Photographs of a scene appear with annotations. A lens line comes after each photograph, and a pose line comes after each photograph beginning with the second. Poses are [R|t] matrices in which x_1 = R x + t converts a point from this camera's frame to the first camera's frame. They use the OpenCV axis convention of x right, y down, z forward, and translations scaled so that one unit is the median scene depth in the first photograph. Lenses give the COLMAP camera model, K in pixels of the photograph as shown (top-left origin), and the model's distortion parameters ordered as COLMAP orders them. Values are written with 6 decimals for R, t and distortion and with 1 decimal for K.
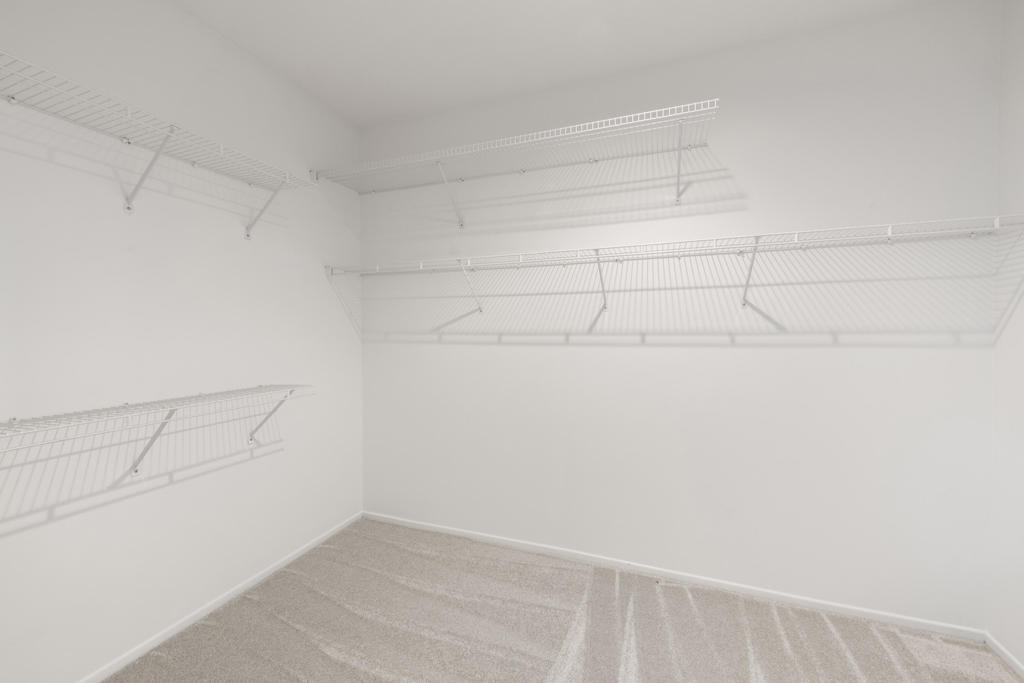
lens RADIAL K [[406.9, 0, 512.8], [0, 406.9, 334.8], [0, 0, 1]] dist [0.010814, -0.001767]
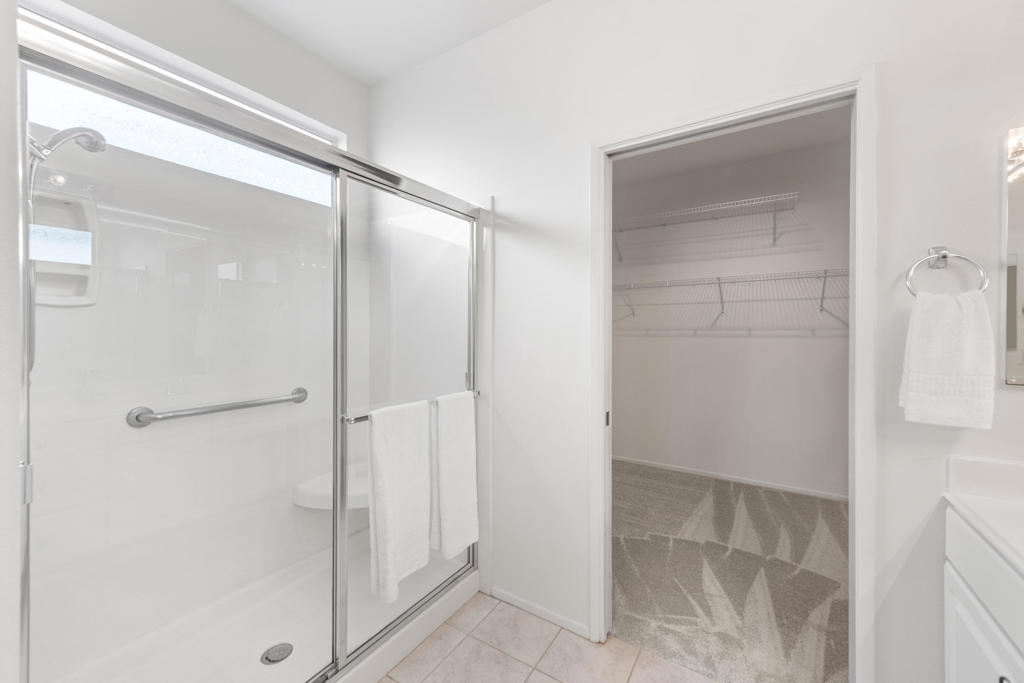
lens RADIAL K [[406.9, 0, 514.6], [0, 406.9, 331.2], [0, 0, 1]] dist [0.010814, -0.001767]
pose [[0.979178, 0.010763, -0.202720, -0.247803], [-0.017080, 0.999421, -0.029439, 0.067702], [0.202286, 0.032288, 0.978794, -0.721978]]
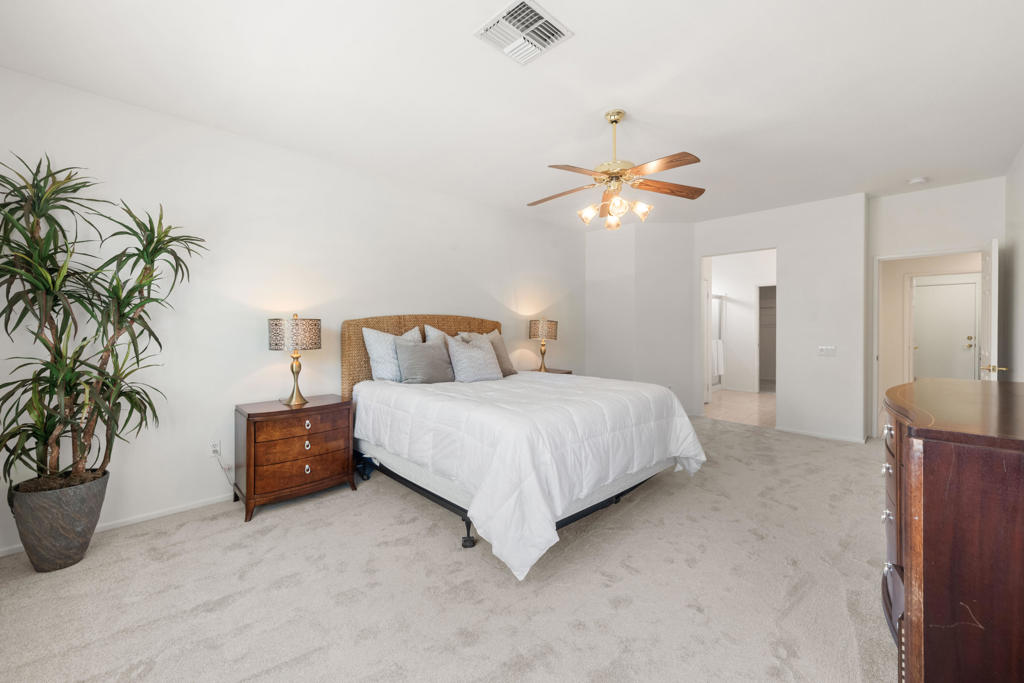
lens RADIAL K [[406.9, 0, 509.5], [0, 406.9, 332.7], [0, 0, 1]] dist [0.010814, -0.001767]
pose [[0.904055, 0.012395, -0.427236, -0.673330], [-0.021136, 0.999653, -0.015722, 0.204645], [0.426893, 0.023244, 0.904003, -4.083198]]
